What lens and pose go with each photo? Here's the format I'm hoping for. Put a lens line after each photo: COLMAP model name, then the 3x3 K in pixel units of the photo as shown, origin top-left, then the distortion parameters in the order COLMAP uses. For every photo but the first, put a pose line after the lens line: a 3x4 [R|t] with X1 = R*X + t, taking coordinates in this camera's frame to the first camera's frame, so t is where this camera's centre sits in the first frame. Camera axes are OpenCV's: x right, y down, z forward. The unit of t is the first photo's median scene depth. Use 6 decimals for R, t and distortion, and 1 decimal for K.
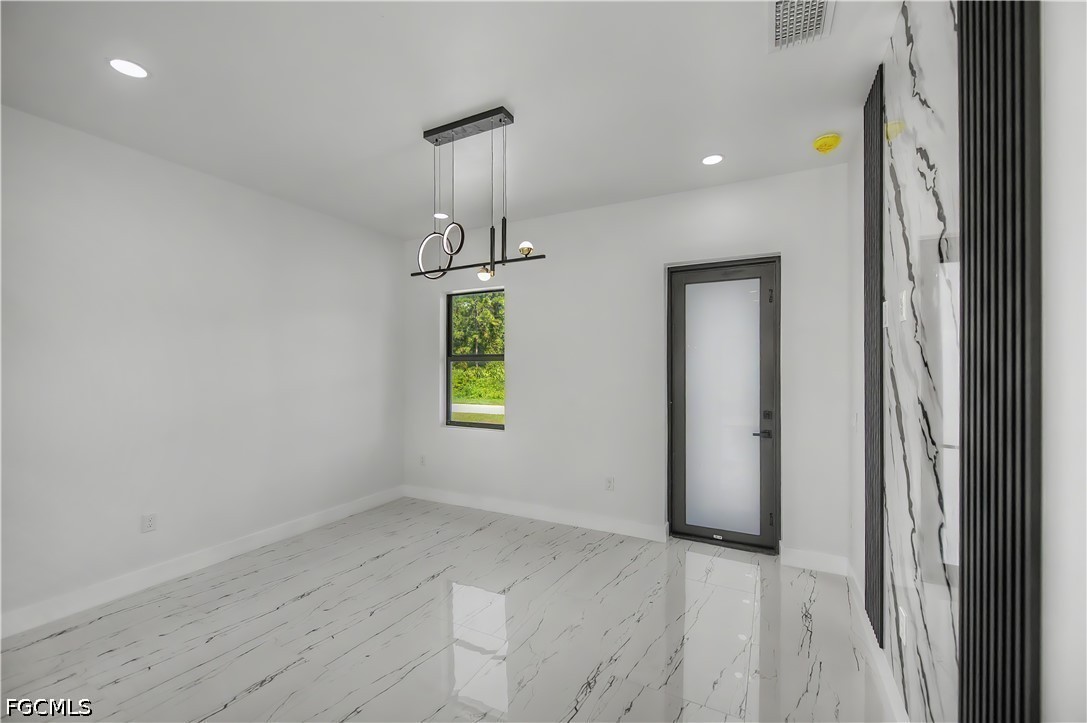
lens RADIAL K [[435.1, 0, 547.7], [0, 435.1, 367.0], [0, 0, 1]] dist [0.003493, -0.002408]
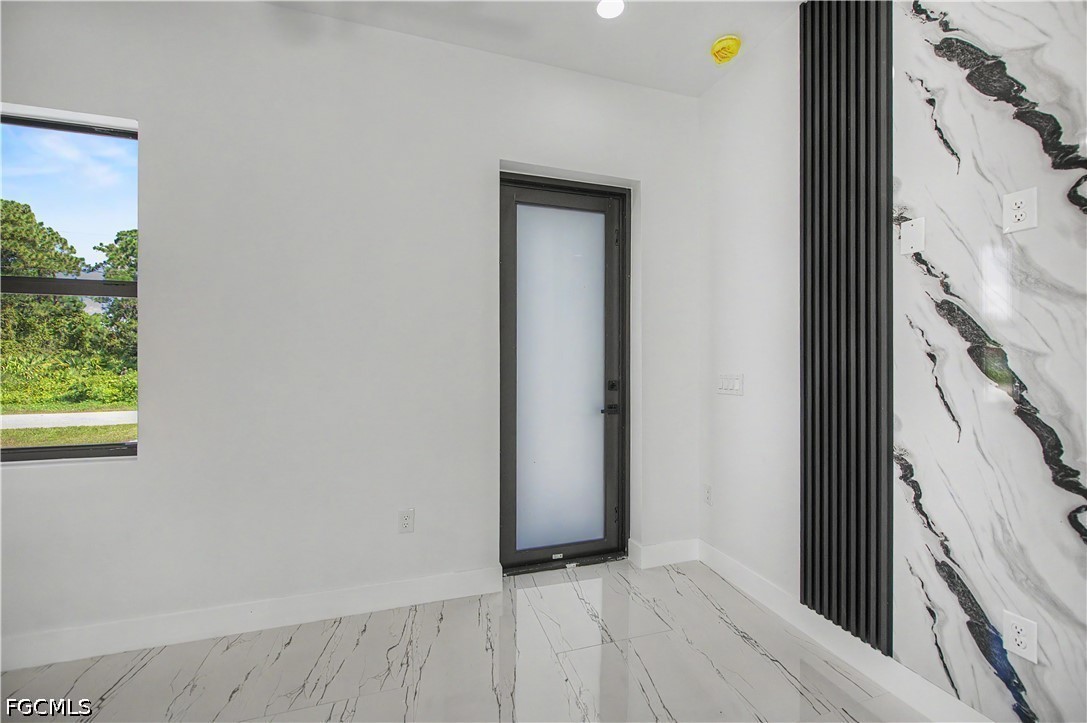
lens RADIAL K [[435.1, 0, 549.8], [0, 435.1, 358.5], [0, 0, 1]] dist [0.003493, -0.002408]
pose [[0.707839, 0.002773, 0.706369, -0.141446], [-0.004326, 0.999991, 0.000409, 0.059197], [-0.706361, -0.003345, 0.707844, 0.505432]]
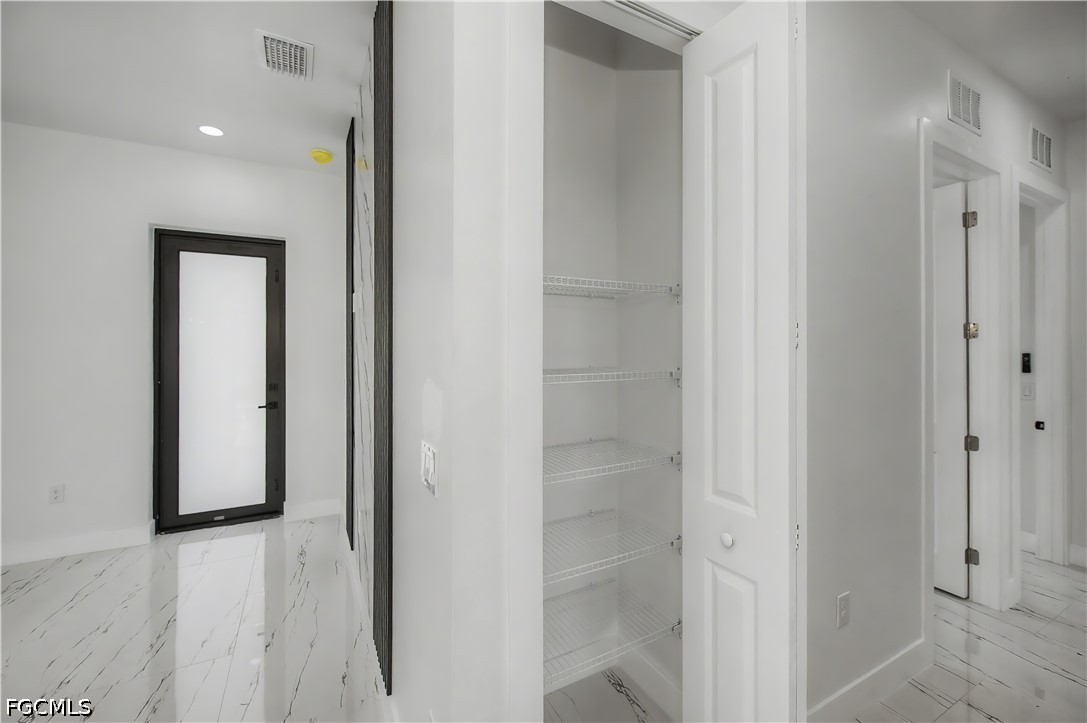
lens RADIAL K [[435.1, 0, 529.3], [0, 435.1, 345.6], [0, 0, 1]] dist [0.003493, -0.002408]
pose [[0.564760, 0.003404, 0.825248, -0.020380], [-0.004306, 0.999990, -0.001178, 0.006298], [-0.825244, -0.002888, 0.564769, -0.115855]]
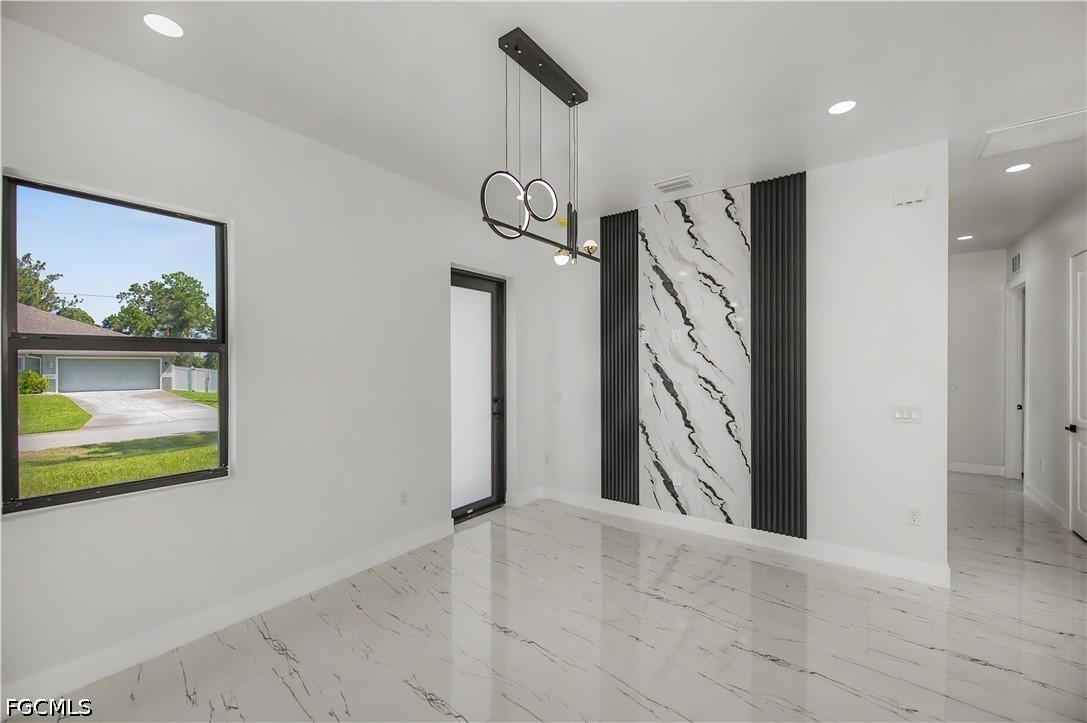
lens RADIAL K [[435.1, 0, 550.5], [0, 435.1, 365.7], [0, 0, 1]] dist [0.003493, -0.002408]
pose [[0.152982, -0.004383, 0.988219, -0.730571], [0.001376, 0.999990, 0.004222, 0.002620], [-0.988228, 0.000713, 0.152987, 0.631755]]
